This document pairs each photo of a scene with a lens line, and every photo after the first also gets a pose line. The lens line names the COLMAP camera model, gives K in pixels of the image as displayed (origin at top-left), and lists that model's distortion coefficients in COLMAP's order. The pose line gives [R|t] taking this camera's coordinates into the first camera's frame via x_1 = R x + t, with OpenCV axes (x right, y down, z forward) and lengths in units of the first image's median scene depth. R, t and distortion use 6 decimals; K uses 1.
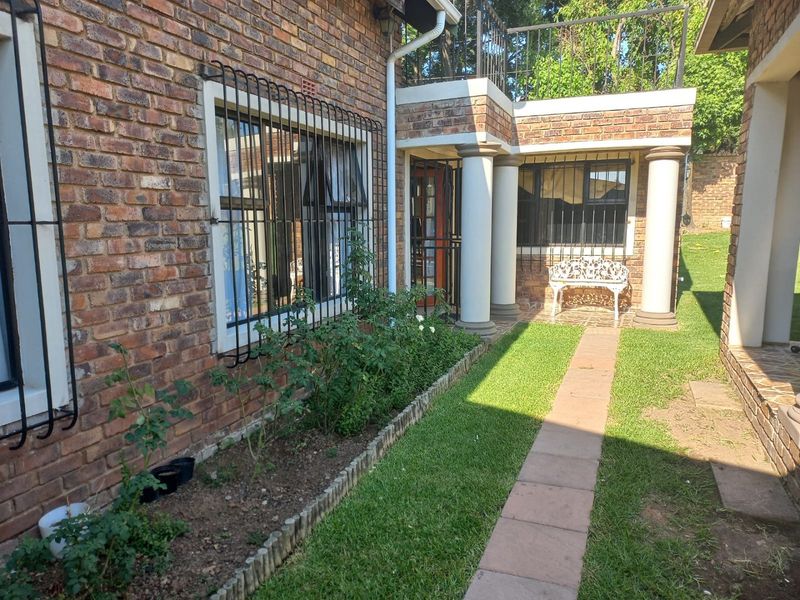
lens RADIAL K [[576.4, 0, 400.0], [0, 576.4, 300.0], [0, 0, 1]] dist [0.048193, 0.005320]
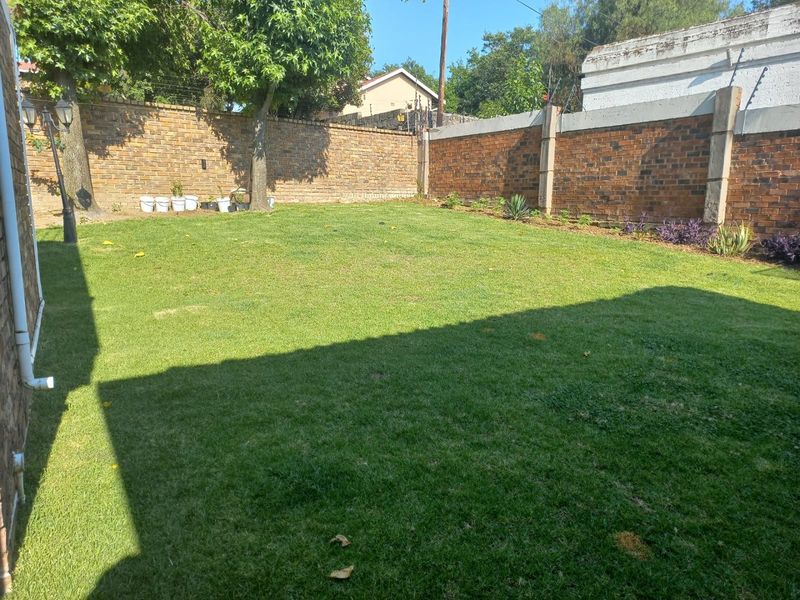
lens RADIAL K [[576.4, 0, 400.0], [0, 576.4, 300.0], [0, 0, 1]] dist [0.048193, 0.005320]
pose [[0.609693, -0.131188, 0.781706, 0.196842], [0.111142, 0.990615, 0.079563, -0.044755], [-0.784807, 0.038371, 0.618551, 0.363582]]
